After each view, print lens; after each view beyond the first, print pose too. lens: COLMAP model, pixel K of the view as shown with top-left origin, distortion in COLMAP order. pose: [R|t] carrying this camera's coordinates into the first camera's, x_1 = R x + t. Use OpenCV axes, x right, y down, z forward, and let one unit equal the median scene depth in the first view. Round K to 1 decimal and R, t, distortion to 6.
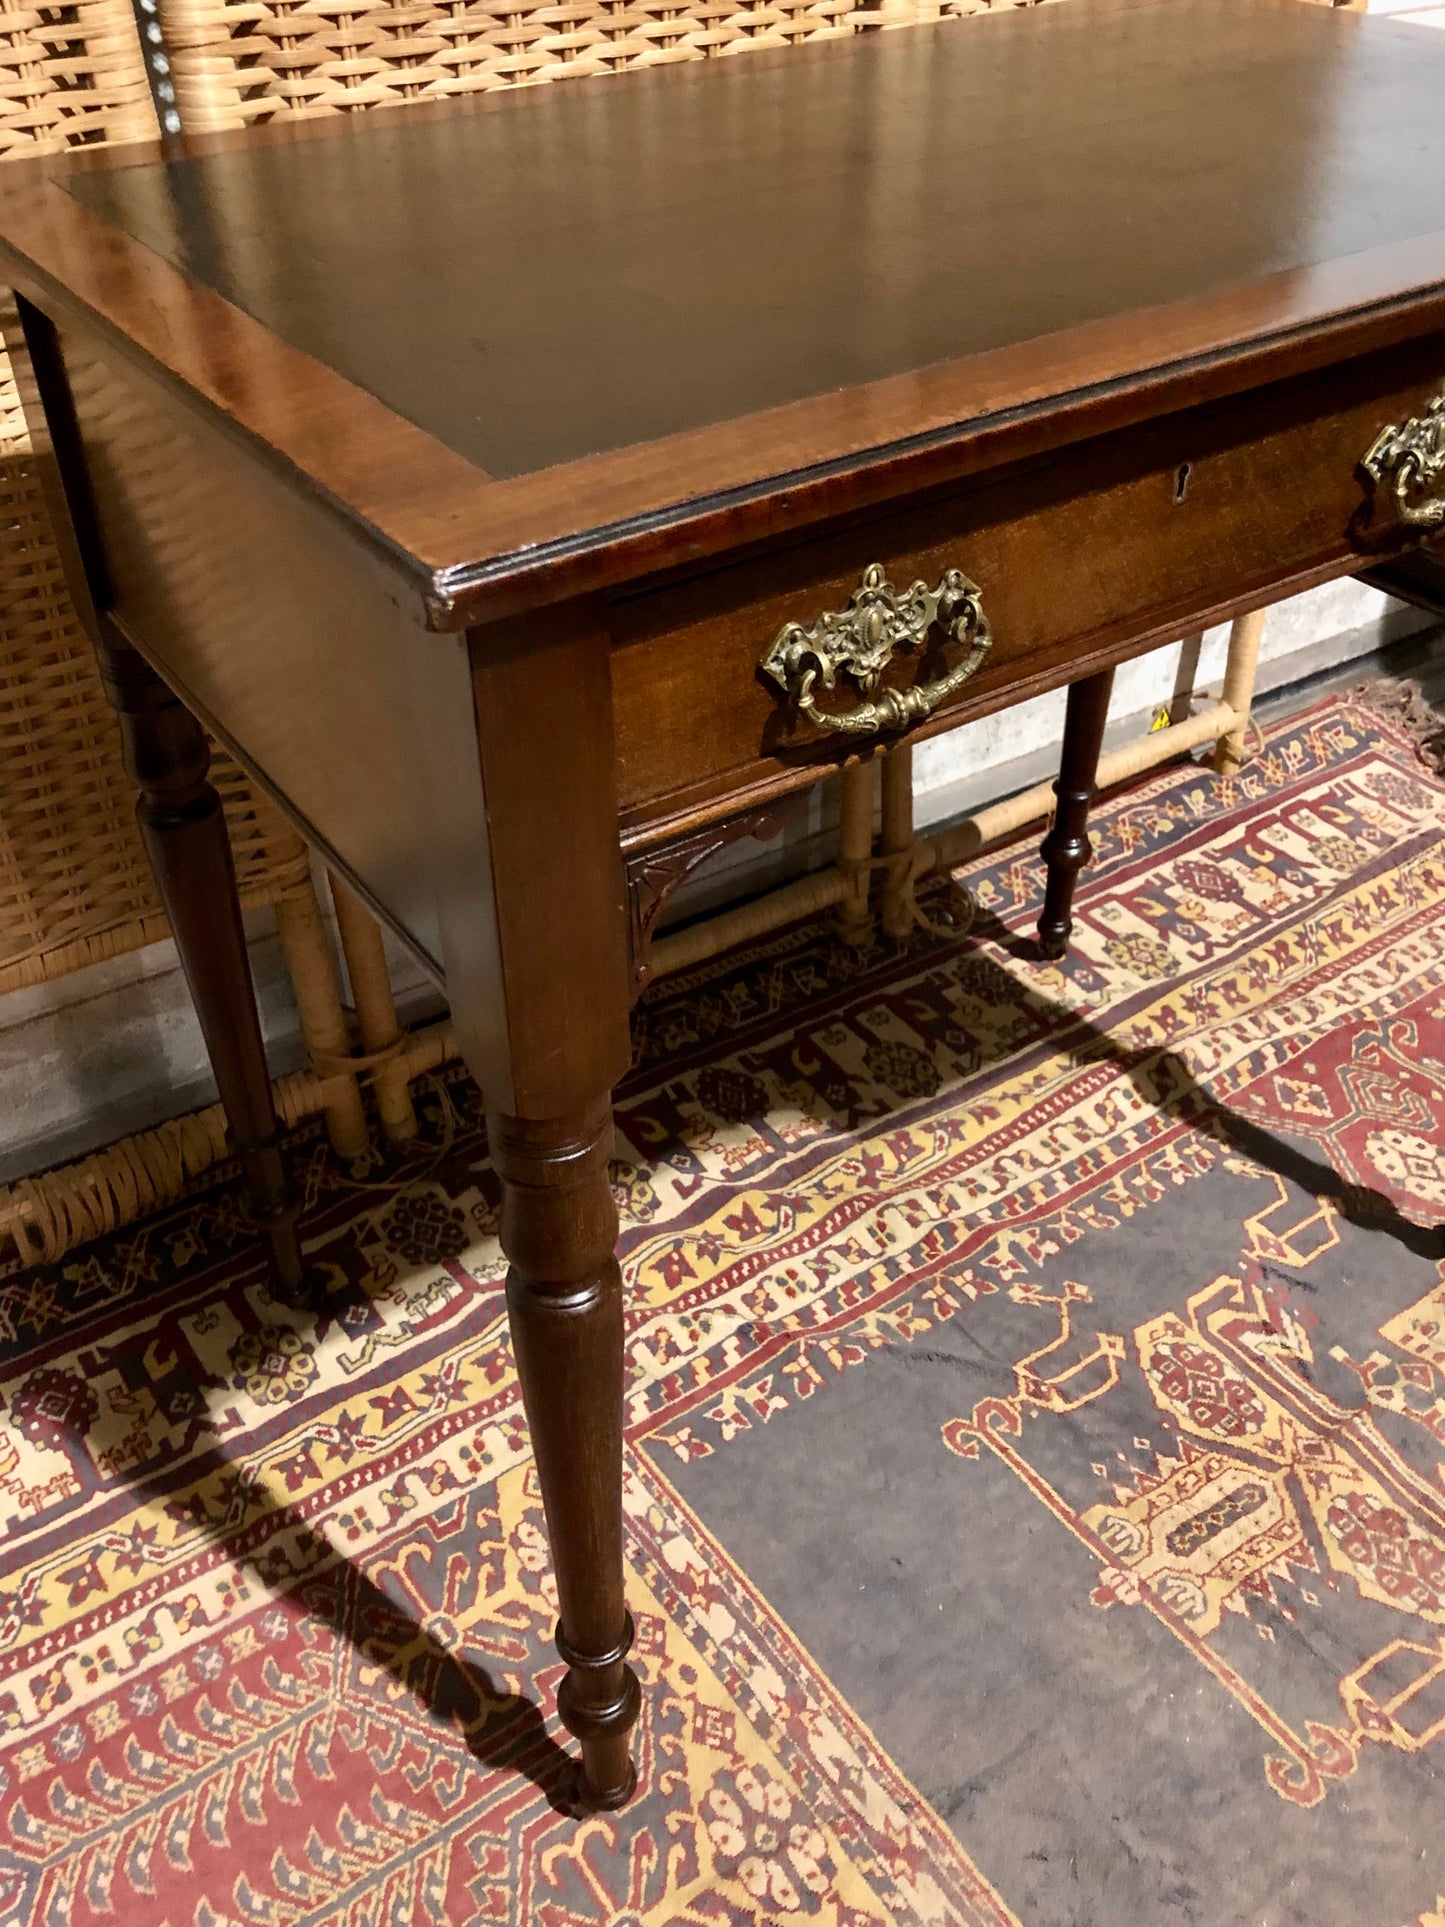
lens RADIAL K [[1681.5, 0, 709.4], [0, 1681.5, 976.6], [0, 0, 1]] dist [0.003581, -0.005288]
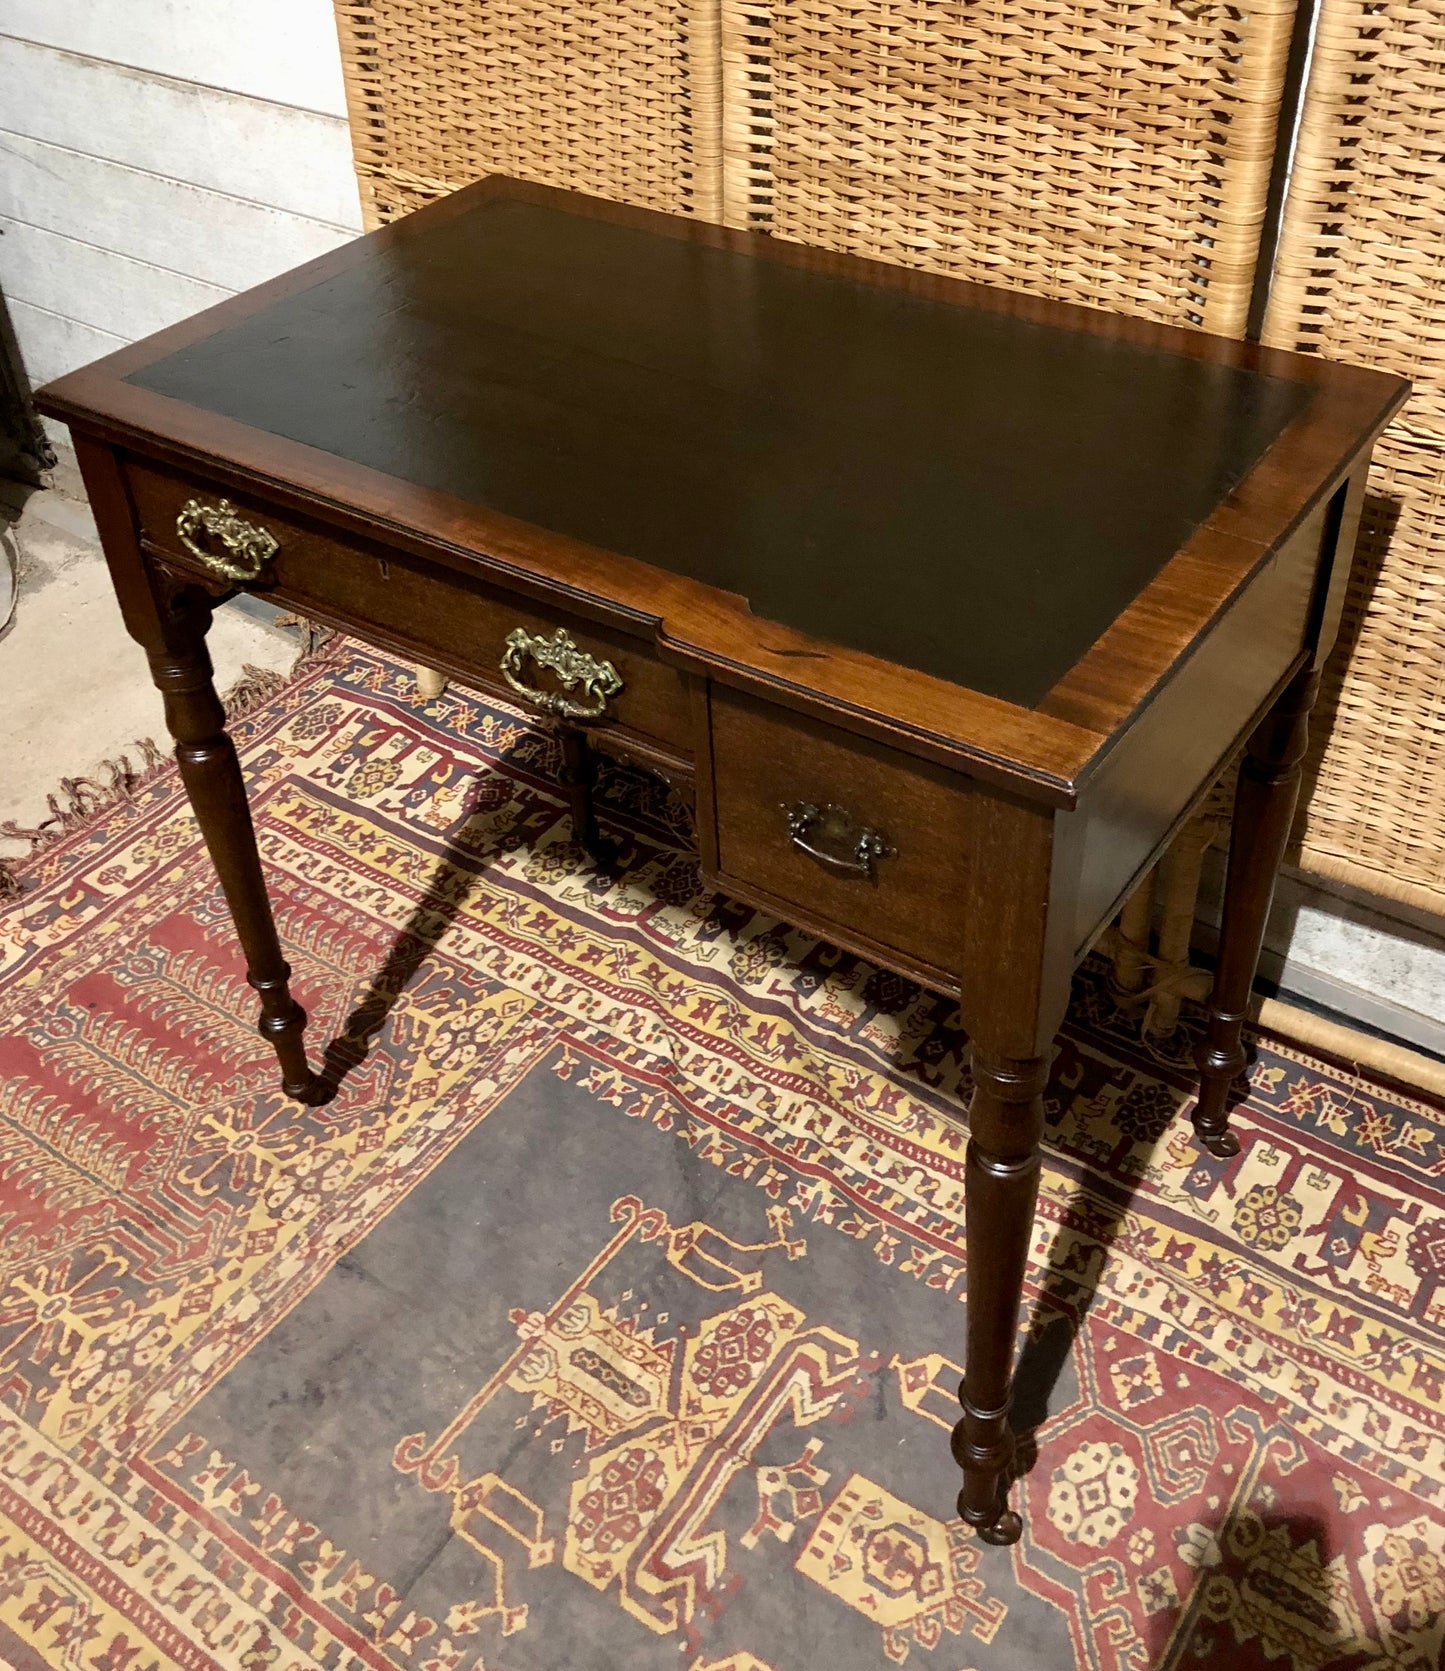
lens RADIAL K [[1707.9, 0, 754.6], [0, 1707.9, 711.6], [0, 0, 1]] dist [-0.009131, 0.000000]
pose [[0.364049, 0.559620, -0.744509, 0.895526], [-0.563441, 0.768827, 0.302389, -0.457586], [0.741622, 0.309403, 0.595203, 0.130289]]
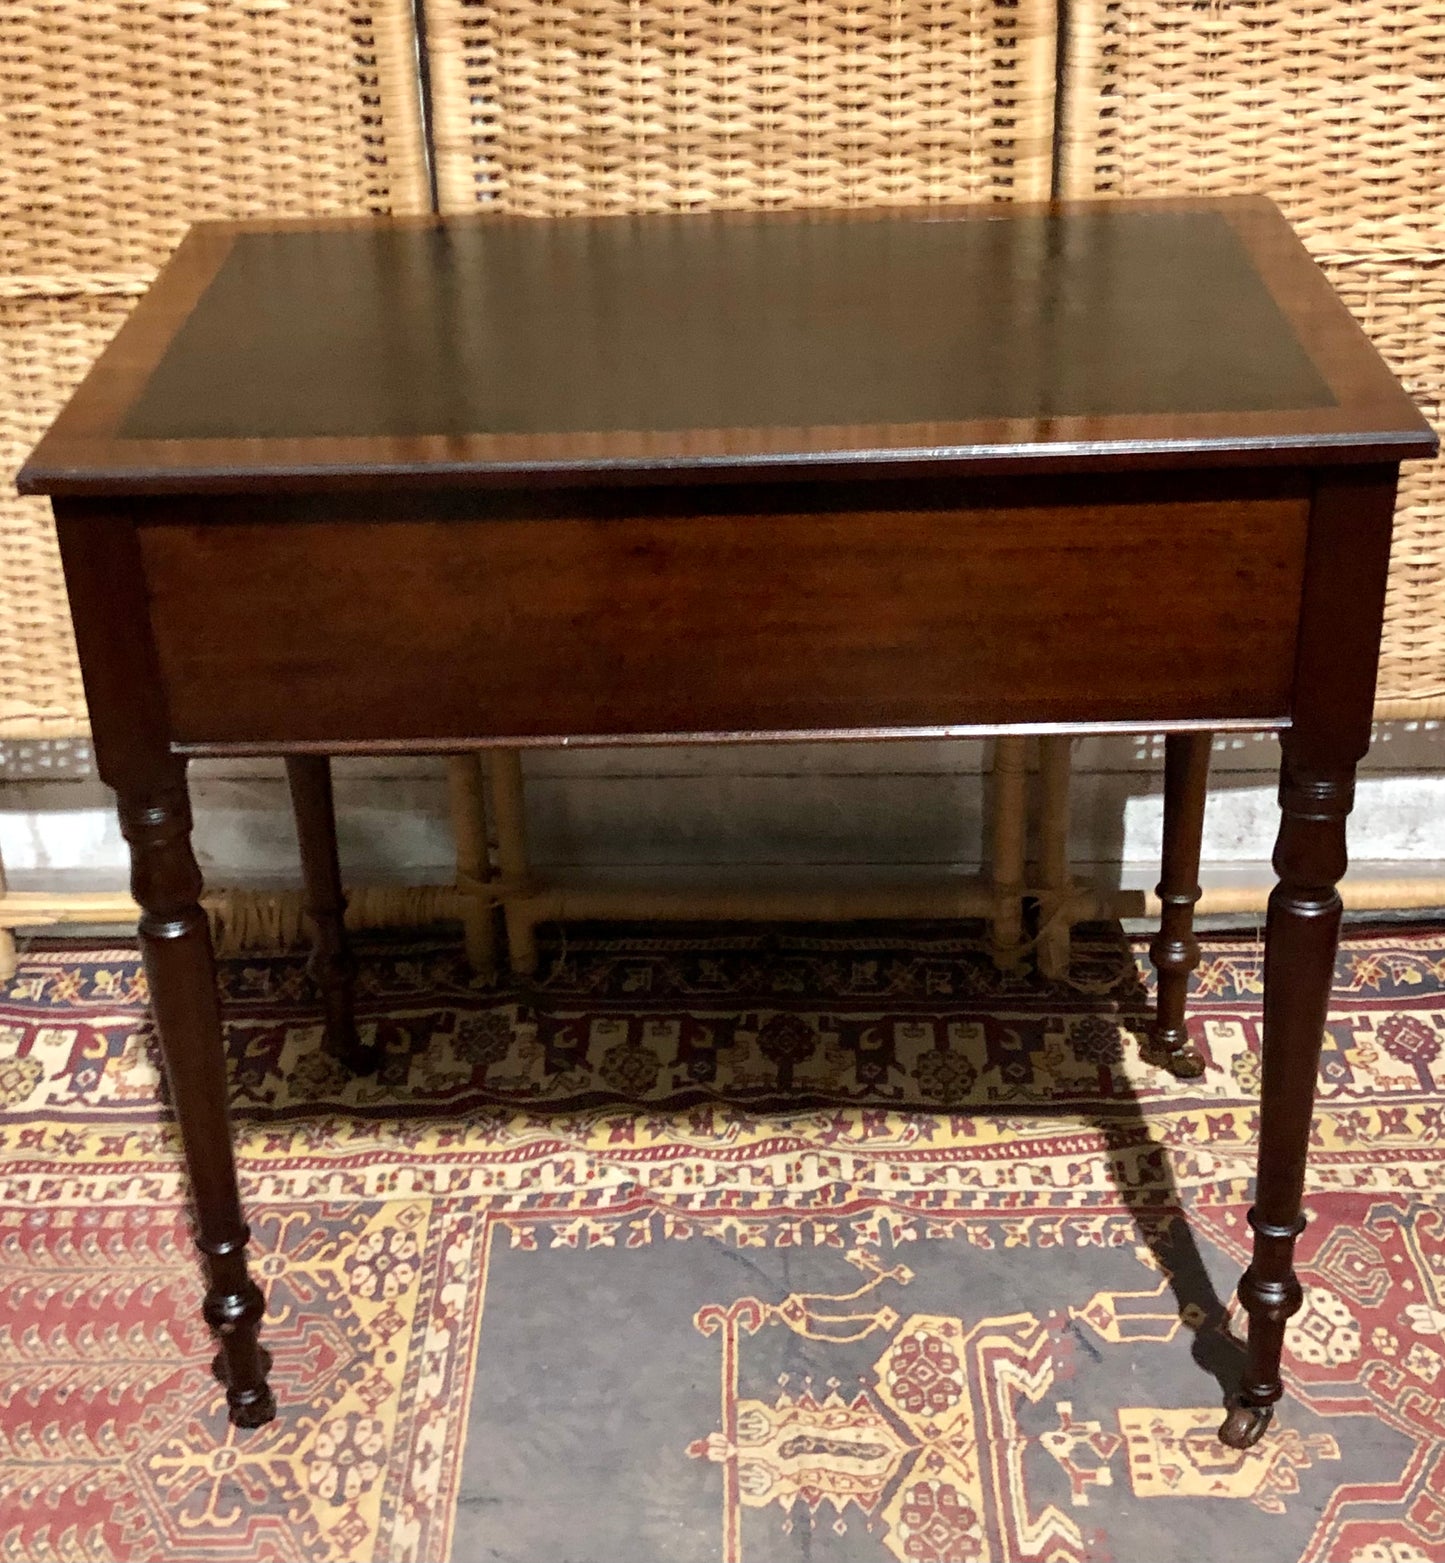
lens RADIAL K [[2343.7, 0, 710.6], [0, 2343.7, 796.3], [0, 0, 1]] dist [0.010366, 0.000000]
pose [[0.817198, 0.273347, -0.507414, 0.792870], [-0.341458, 0.938859, -0.044155, 0.007198], [0.464321, 0.209344, 0.860570, -0.417620]]
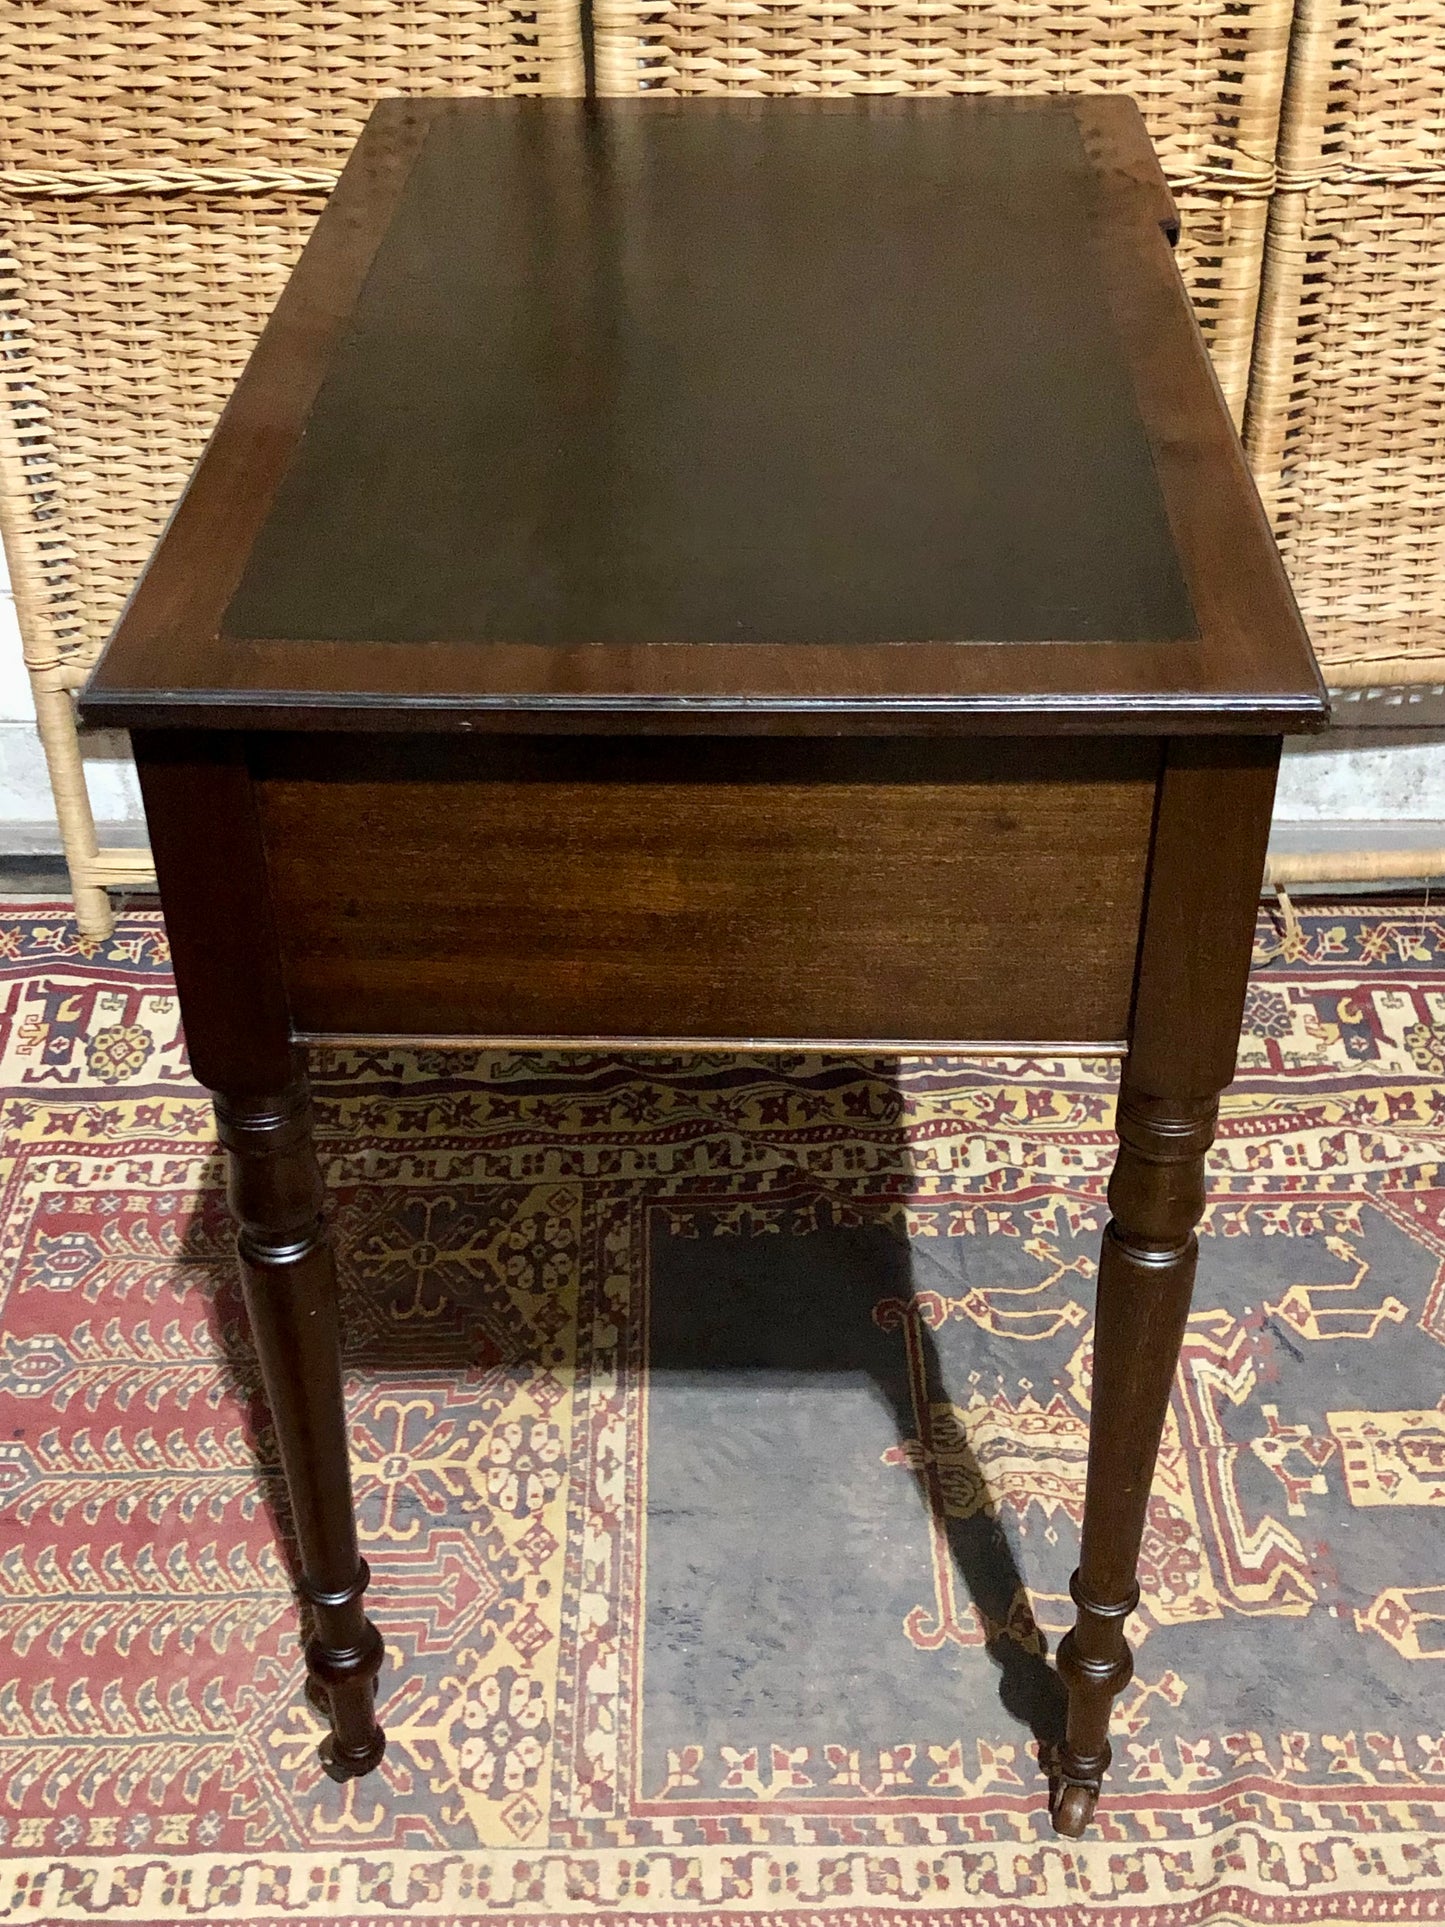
lens RADIAL K [[2295.4, 0, 739.1], [0, 2295.4, 984.2], [0, 0, 1]] dist [0.007887, 0.000000]
pose [[0.831881, 0.338509, -0.439755, 0.599024], [-0.346114, 0.935891, 0.065677, 0.005754], [0.433795, 0.097570, 0.895713, -0.373968]]
